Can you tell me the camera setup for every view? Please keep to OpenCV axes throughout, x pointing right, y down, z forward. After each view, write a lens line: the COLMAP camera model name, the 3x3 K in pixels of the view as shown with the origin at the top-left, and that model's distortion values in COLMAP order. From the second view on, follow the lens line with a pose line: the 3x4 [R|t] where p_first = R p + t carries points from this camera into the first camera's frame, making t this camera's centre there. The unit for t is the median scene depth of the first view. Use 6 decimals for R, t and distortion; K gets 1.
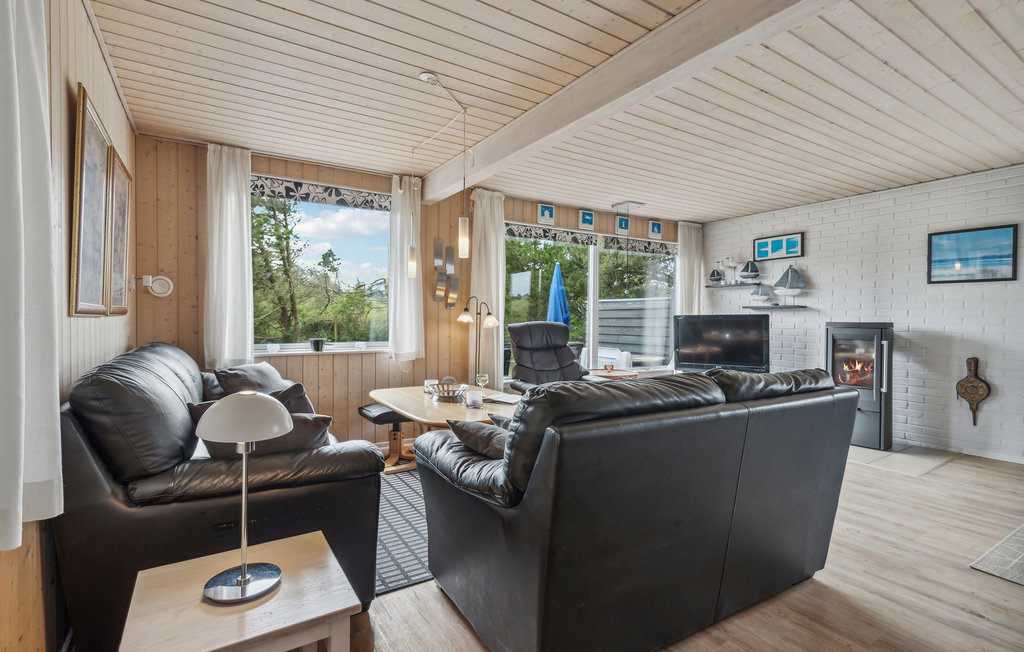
lens RADIAL K [[484.4, 0, 512.0], [0, 484.4, 326.0], [0, 0, 1]] dist [0.000036, 0.000548]
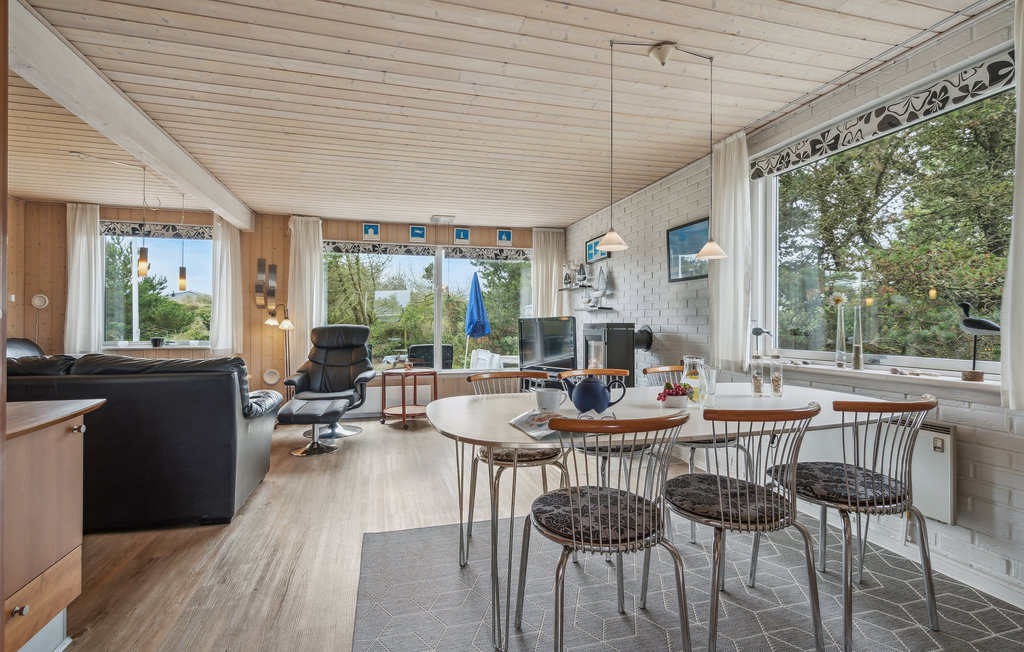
lens RADIAL K [[484.4, 0, 512.0], [0, 484.4, 326.0], [0, 0, 1]] dist [0.000036, 0.000548]
pose [[0.955353, -0.004329, -0.295435, 0.824541], [-0.000341, 0.999876, -0.015751, 0.013449], [0.295466, 0.015148, 0.955233, 0.000352]]
